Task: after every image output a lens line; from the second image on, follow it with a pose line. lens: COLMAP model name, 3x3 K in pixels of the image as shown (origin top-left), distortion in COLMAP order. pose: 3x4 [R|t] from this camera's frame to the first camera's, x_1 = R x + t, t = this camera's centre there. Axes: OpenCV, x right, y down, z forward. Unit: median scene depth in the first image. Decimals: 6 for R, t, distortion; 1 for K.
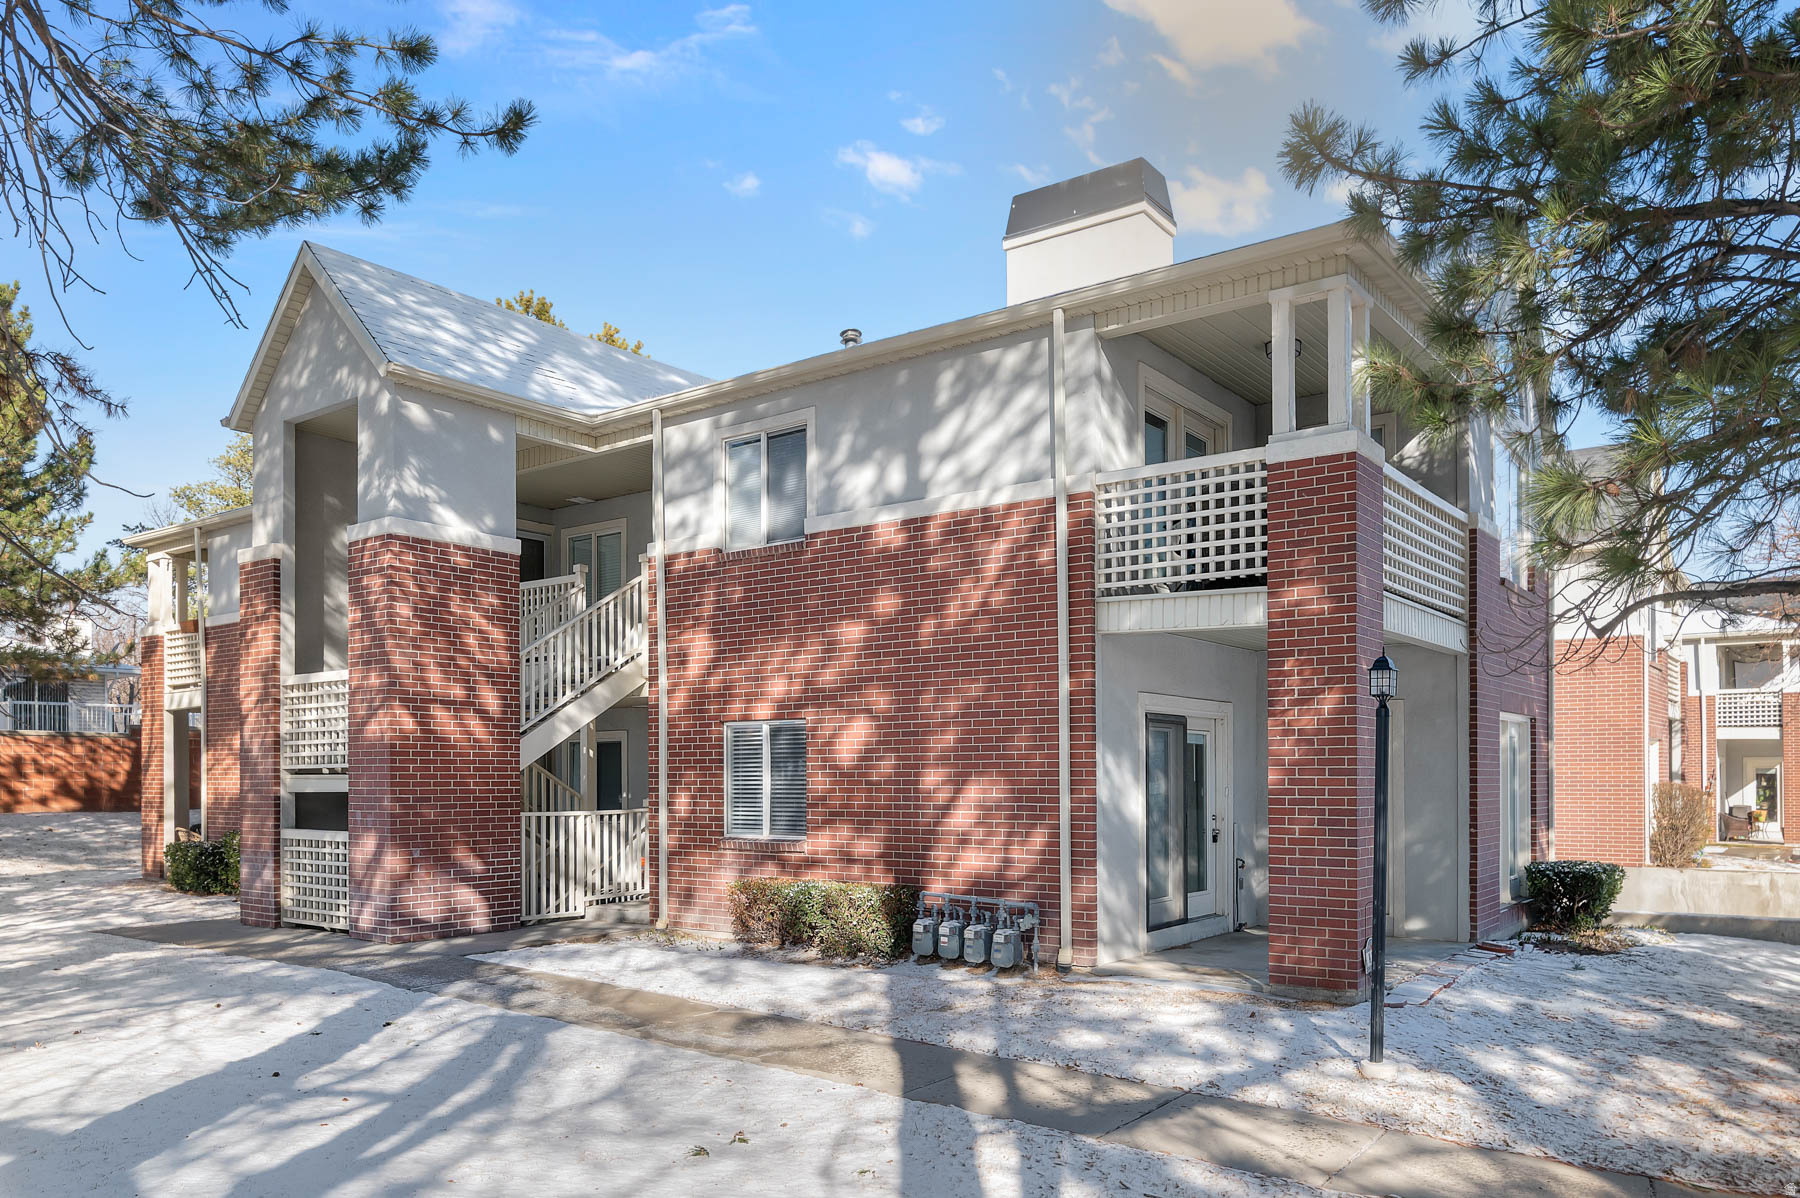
lens RADIAL K [[1293.7, 0, 900.1], [0, 1293.7, 644.6], [0, 0, 1]] dist [-0.000784, 0.001768]
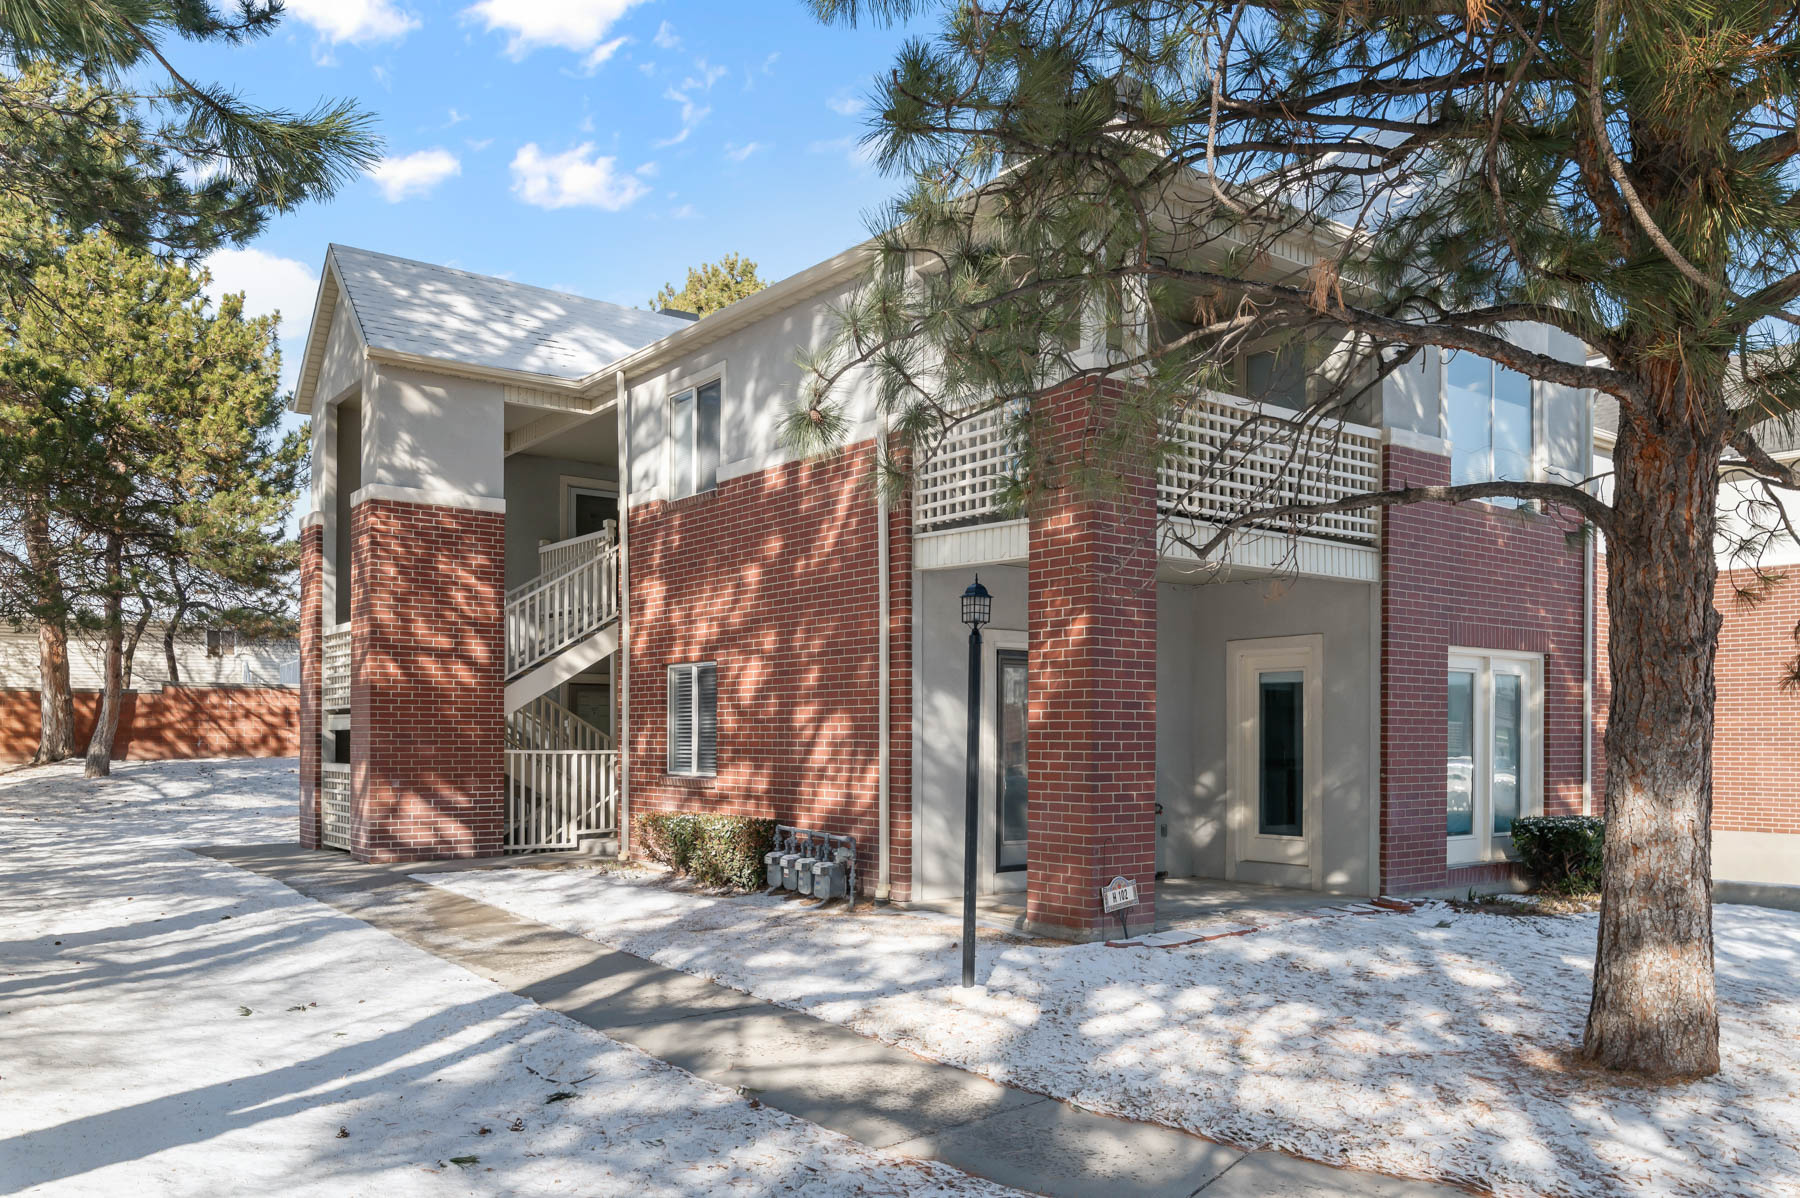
lens RADIAL K [[1371.2, 0, 900.0], [0, 1371.2, 599.0], [0, 0, 1]] dist [0.000522, 0.000016]
pose [[0.962403, -0.021196, -0.270796, 0.372491], [0.021218, 0.999771, -0.002847, 0.014661], [0.270795, -0.003006, 0.962632, -0.020915]]
